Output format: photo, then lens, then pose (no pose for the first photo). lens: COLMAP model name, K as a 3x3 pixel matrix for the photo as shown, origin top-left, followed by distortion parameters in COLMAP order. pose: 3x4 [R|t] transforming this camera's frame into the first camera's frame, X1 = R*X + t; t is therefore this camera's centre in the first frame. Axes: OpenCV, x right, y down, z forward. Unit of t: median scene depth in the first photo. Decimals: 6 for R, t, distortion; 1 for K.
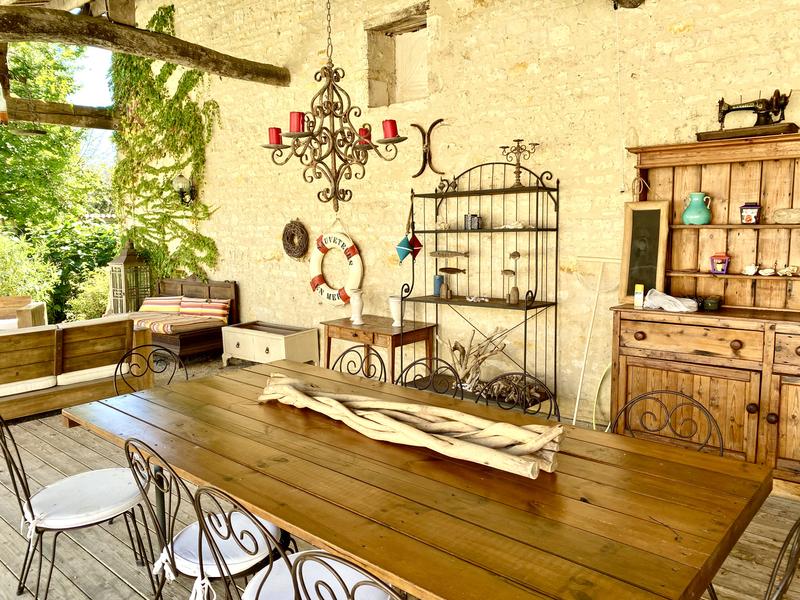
lens RADIAL K [[605.3, 0, 400.0], [0, 605.3, 300.0], [0, 0, 1]] dist [0.038540, 0.000238]
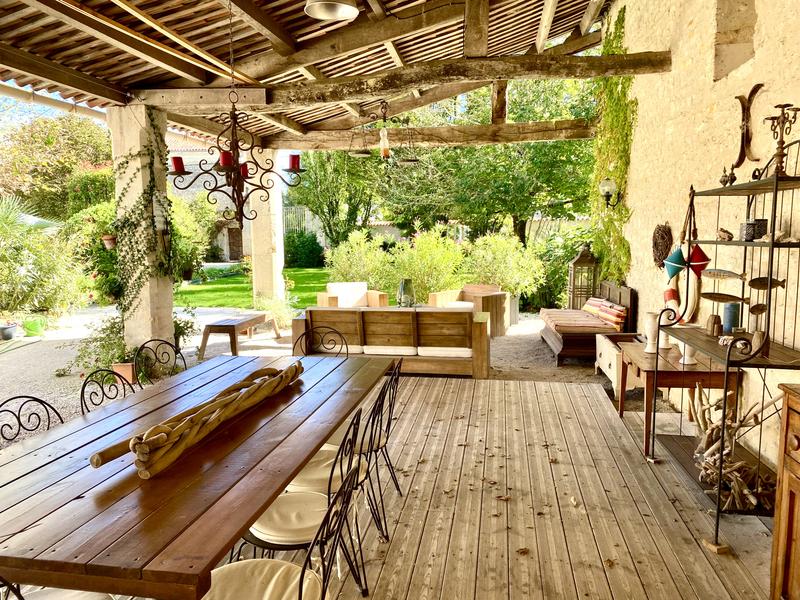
lens RADIAL K [[610.4, 0, 400.0], [0, 610.4, 300.0], [0, 0, 1]] dist [0.009512, 0.002841]
pose [[0.530005, 0.105746, -0.841375, 0.476165], [-0.103755, 0.992826, 0.059423, -0.046708], [0.841623, 0.055802, 0.537175, 0.277468]]
